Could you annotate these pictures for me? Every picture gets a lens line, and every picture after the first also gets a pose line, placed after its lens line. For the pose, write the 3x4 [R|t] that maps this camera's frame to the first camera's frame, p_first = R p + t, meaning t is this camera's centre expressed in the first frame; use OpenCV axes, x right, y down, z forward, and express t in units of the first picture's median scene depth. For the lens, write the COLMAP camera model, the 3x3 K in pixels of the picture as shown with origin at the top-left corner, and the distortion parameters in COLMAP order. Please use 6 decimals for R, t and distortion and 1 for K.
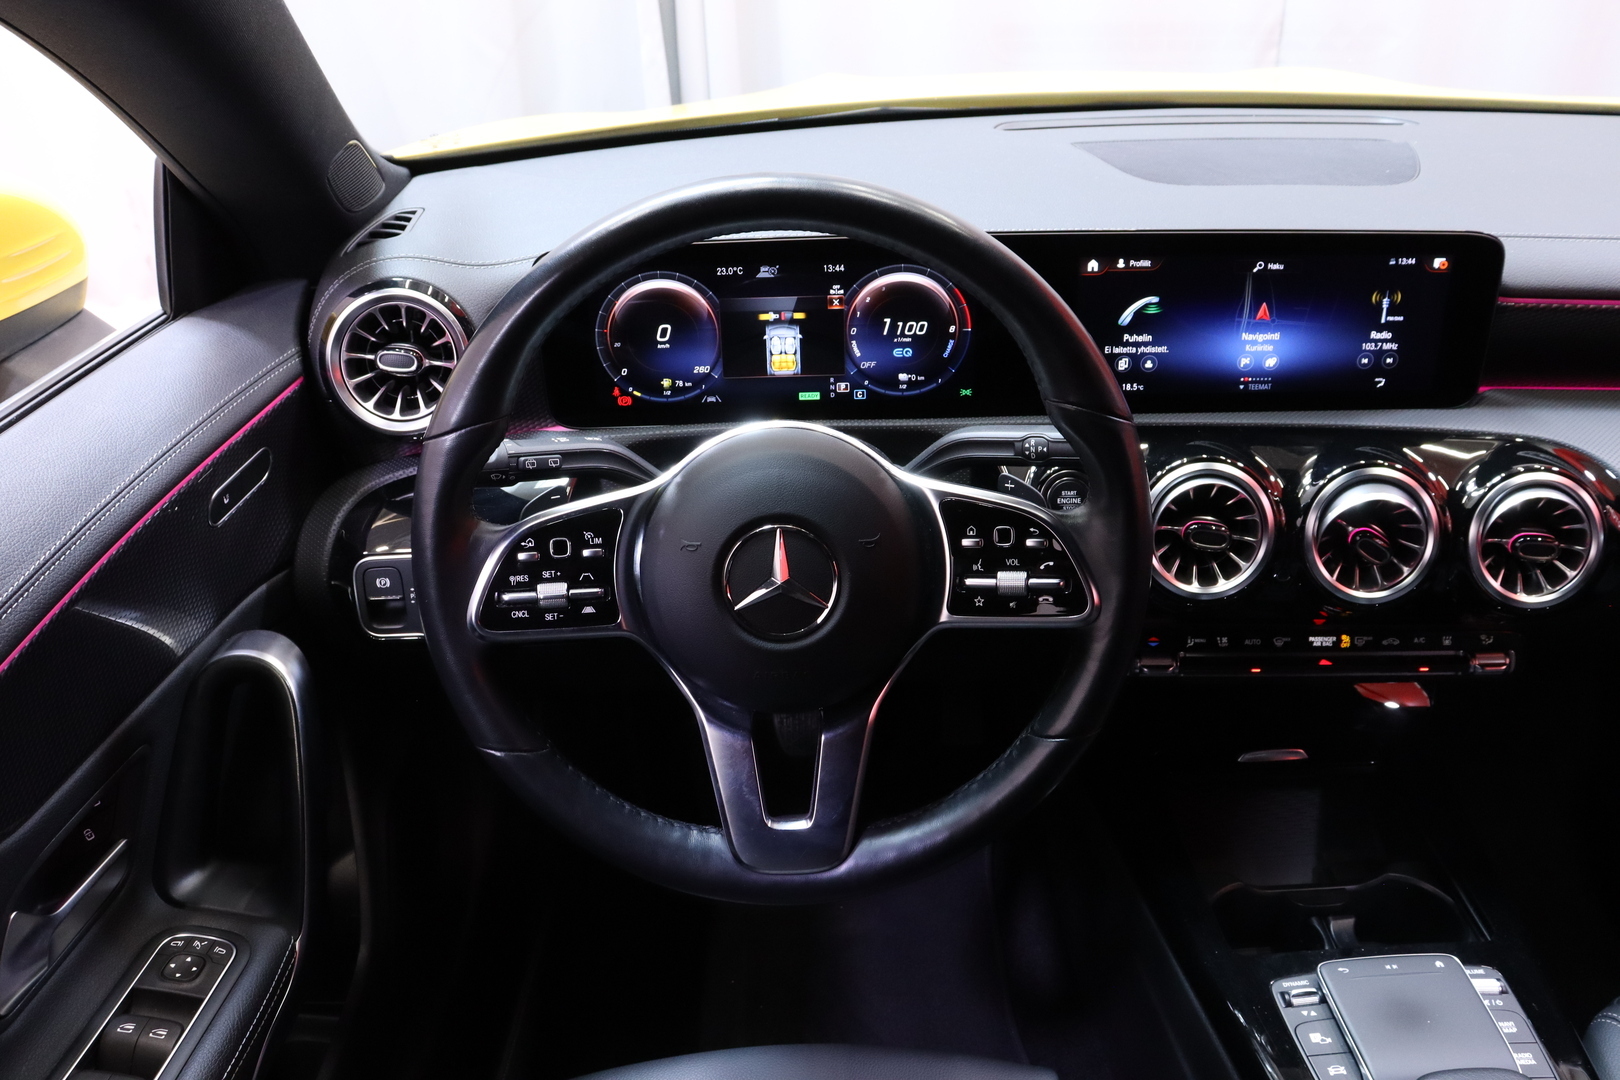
lens RADIAL K [[1310.4, 0, 809.4], [0, 1310.4, 545.3], [0, 0, 1]] dist [-0.180971, 0.138033]
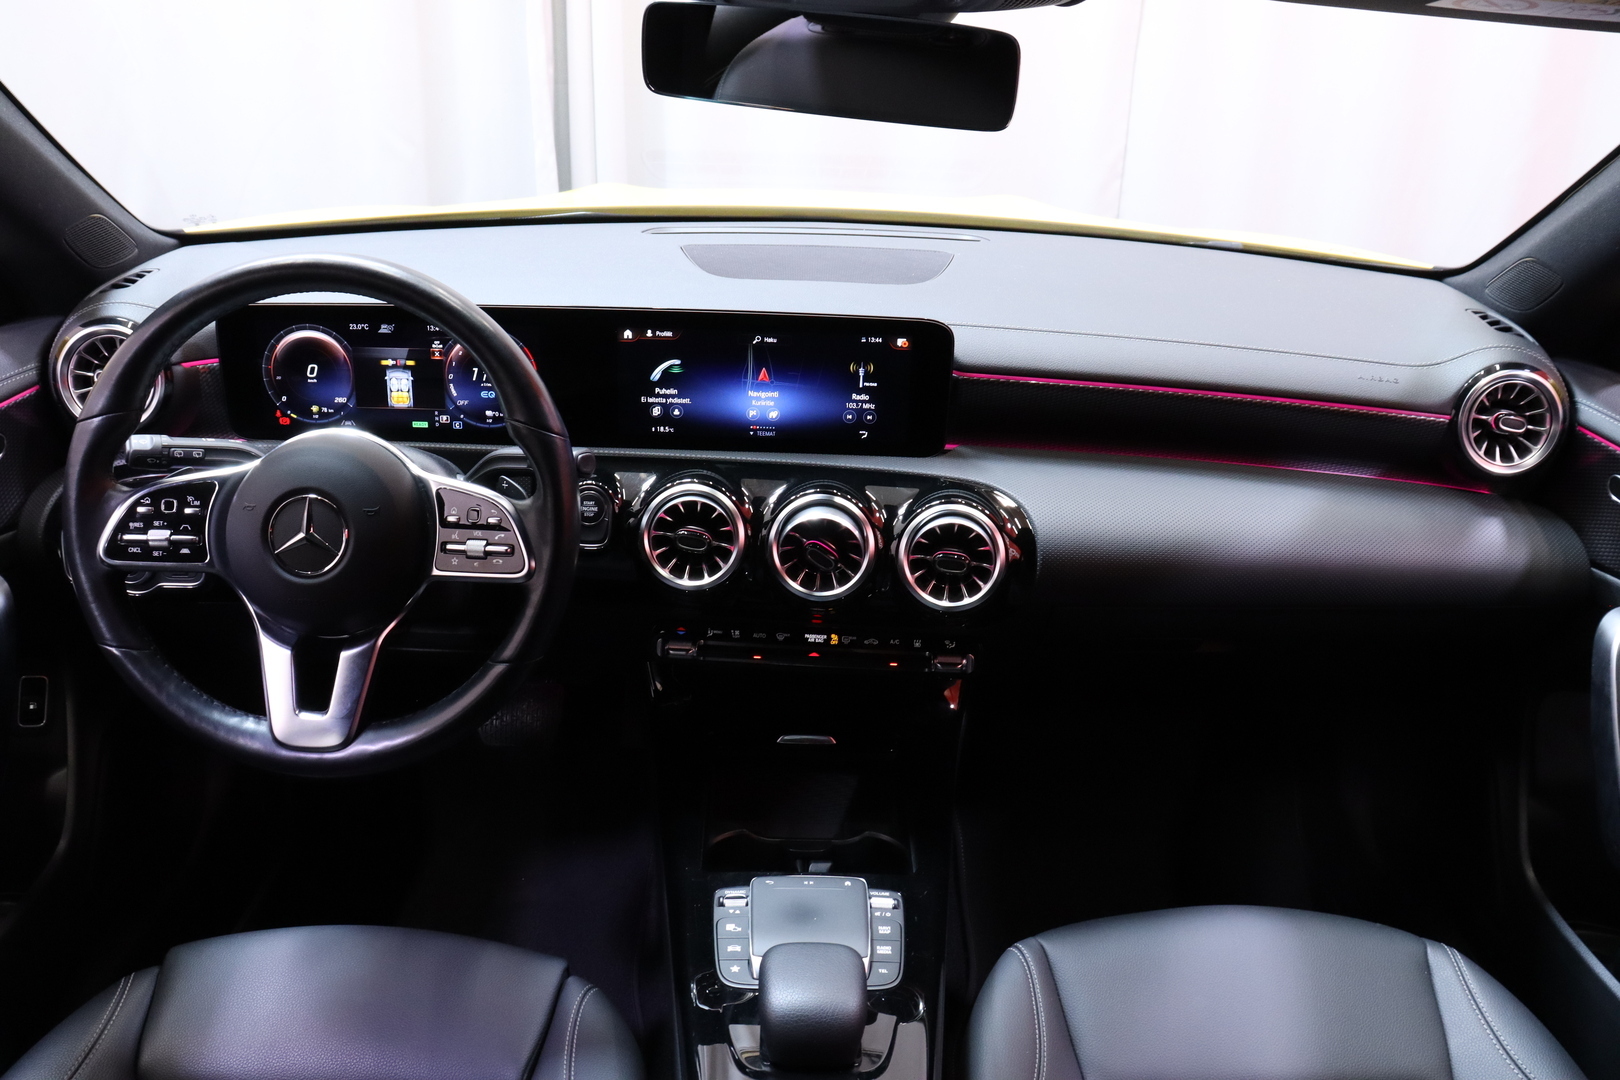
lens RADIAL K [[1310.4, 0, 810.9], [0, 1310.4, 536.9], [0, 0, 1]] dist [-0.180971, 0.138033]
pose [[0.998097, 0.057041, 0.023420, 0.382411], [-0.054806, 0.994700, -0.086995, 0.093563], [-0.028258, 0.085546, 0.995933, -0.308358]]
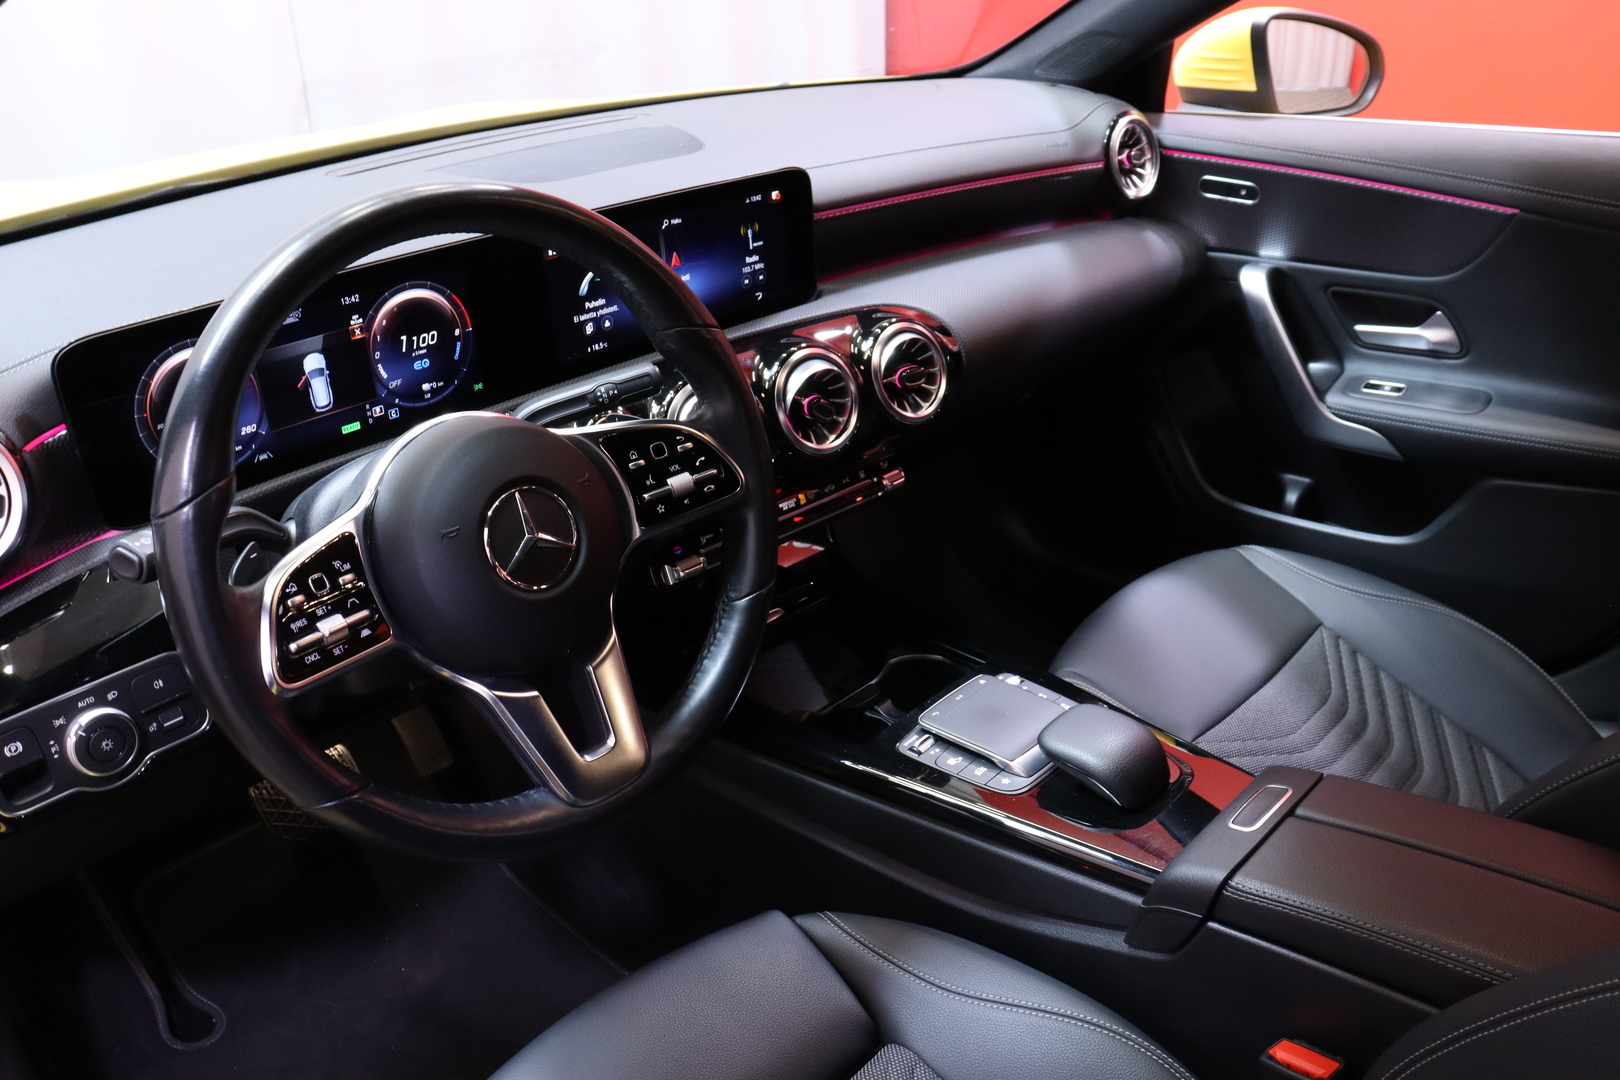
lens RADIAL K [[1310.4, 0, 816.7], [0, 1310.4, 538.1], [0, 0, 1]] dist [-0.180971, 0.138033]
pose [[0.699800, -0.312845, 0.642190, -0.435226], [0.354070, 0.932704, 0.068536, 0.029663], [-0.620415, 0.179419, 0.763475, 0.011038]]
